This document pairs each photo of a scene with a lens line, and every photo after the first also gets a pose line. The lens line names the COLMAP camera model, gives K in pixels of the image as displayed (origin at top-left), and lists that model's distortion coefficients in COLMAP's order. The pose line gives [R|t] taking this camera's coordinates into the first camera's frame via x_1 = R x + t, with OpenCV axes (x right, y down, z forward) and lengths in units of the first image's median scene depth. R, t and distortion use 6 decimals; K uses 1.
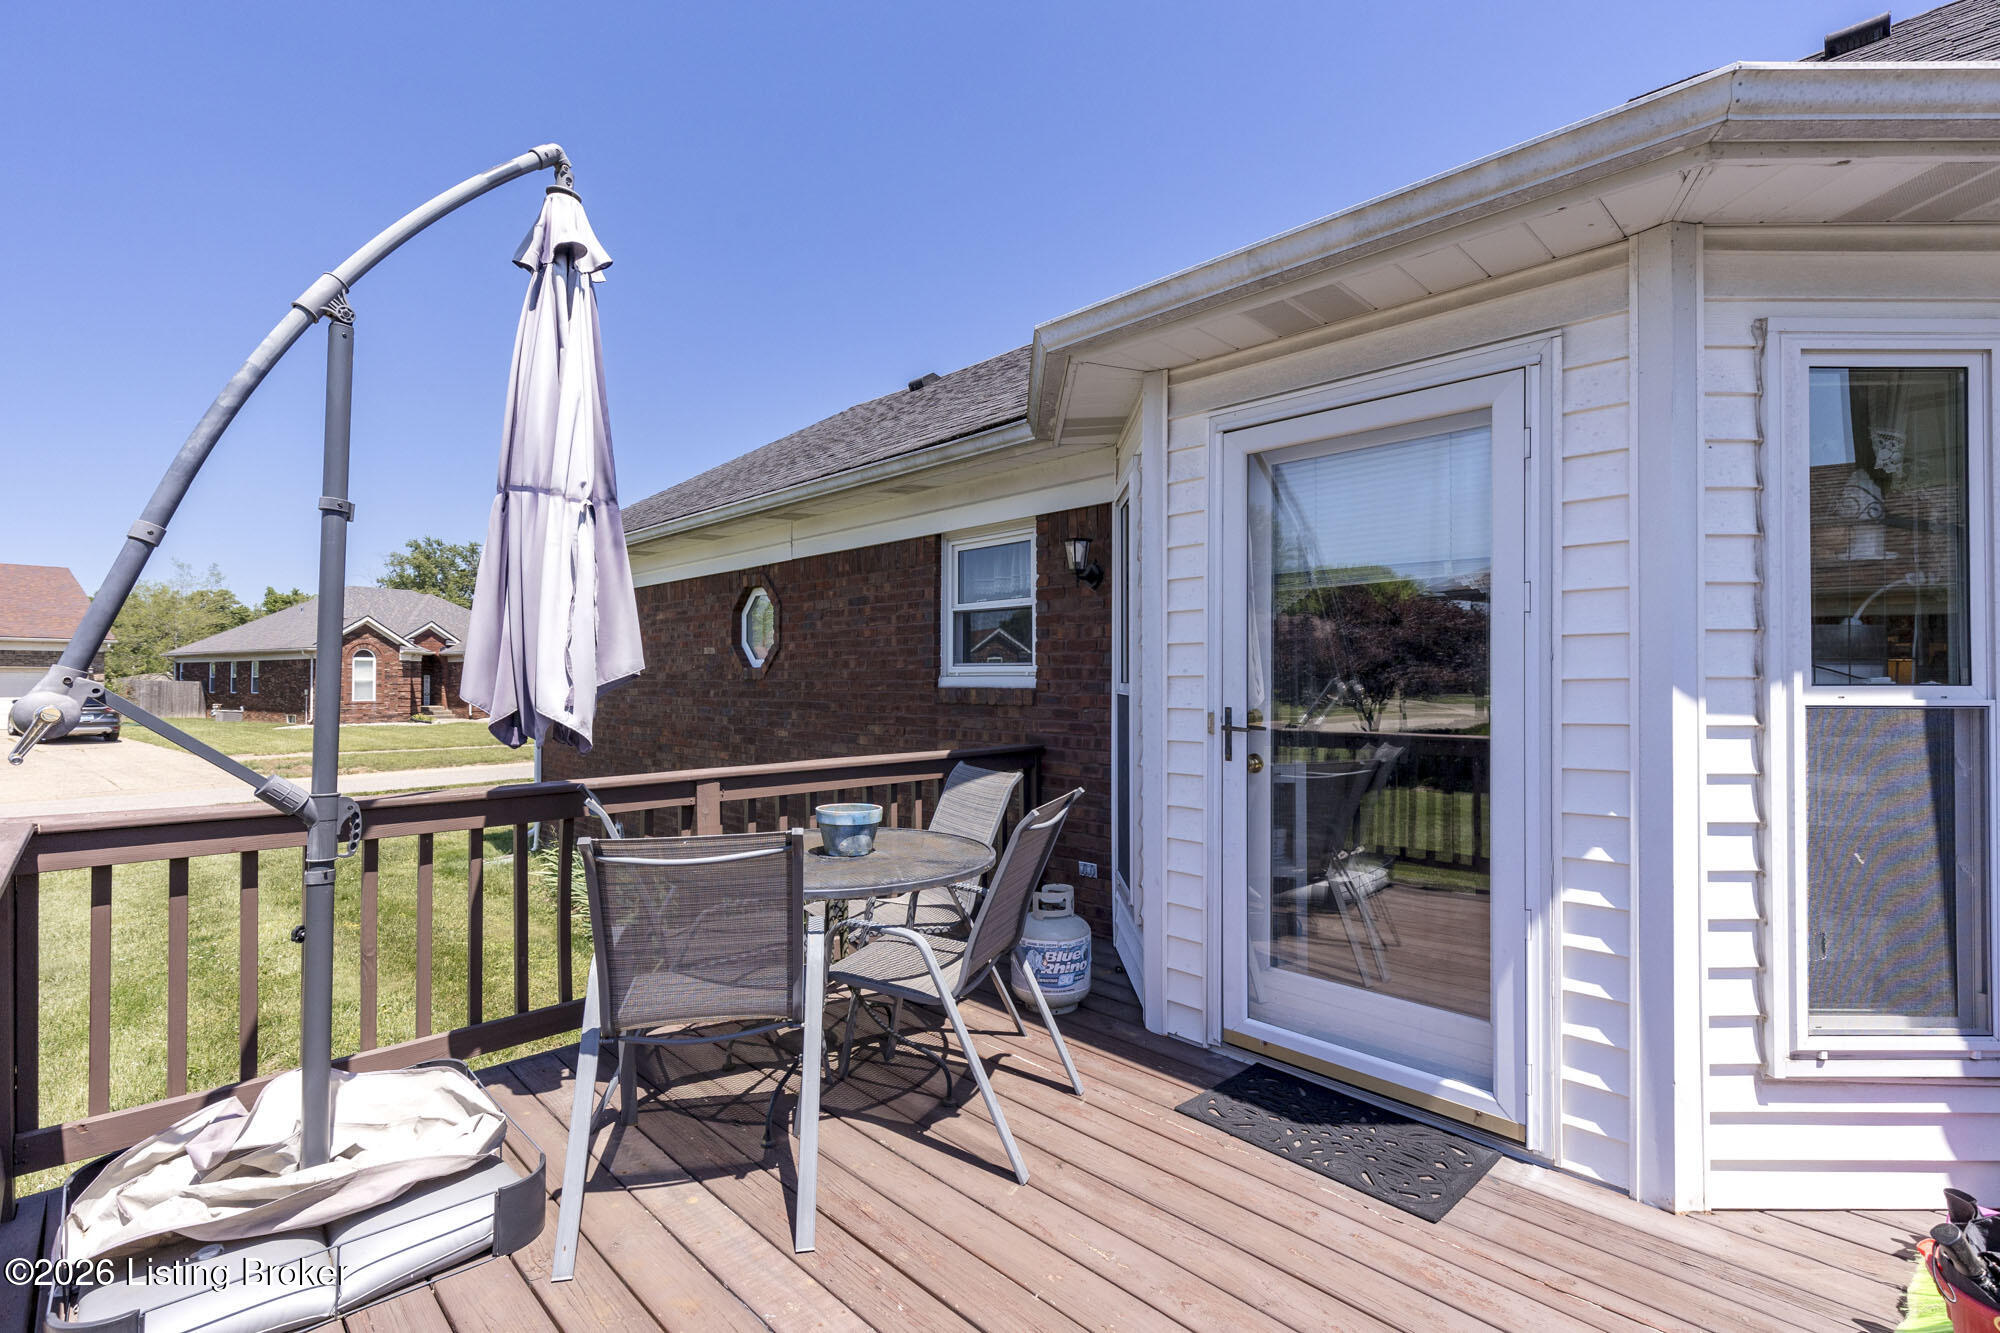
lens RADIAL K [[894.4, 0, 1002.3], [0, 894.4, 666.1], [0, 0, 1]] dist [0.004972, 0.000552]
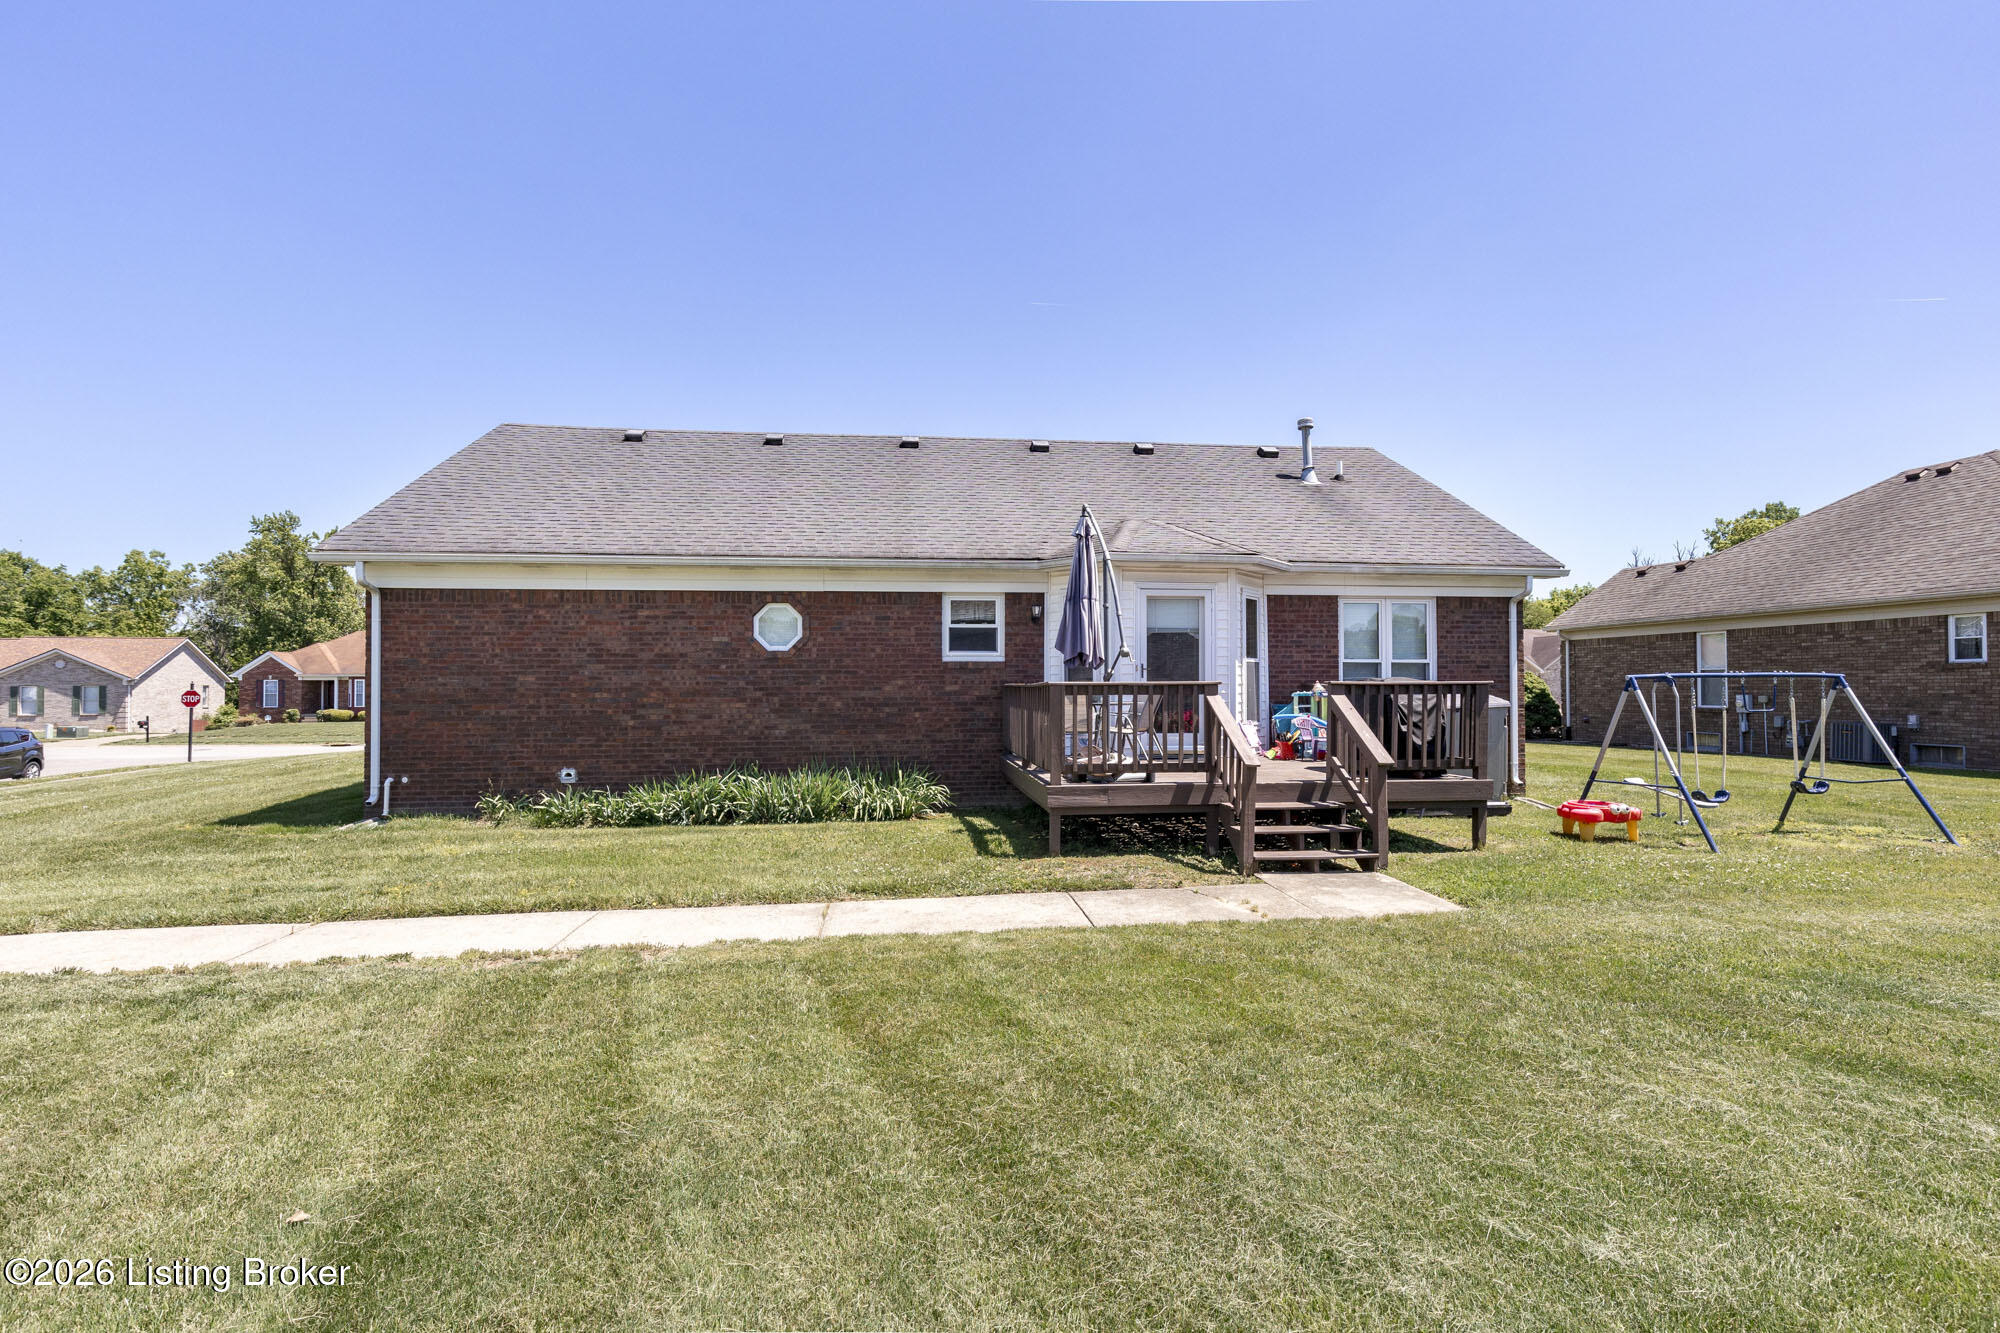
lens RADIAL K [[894.4, 0, 1010.7], [0, 894.4, 679.3], [0, 0, 1]] dist [0.004972, 0.000552]
pose [[0.613602, 0.002210, 0.789612, -1.702643], [-0.009264, 0.999947, 0.004400, 0.055776], [-0.789561, -0.010015, 0.613591, -0.479674]]
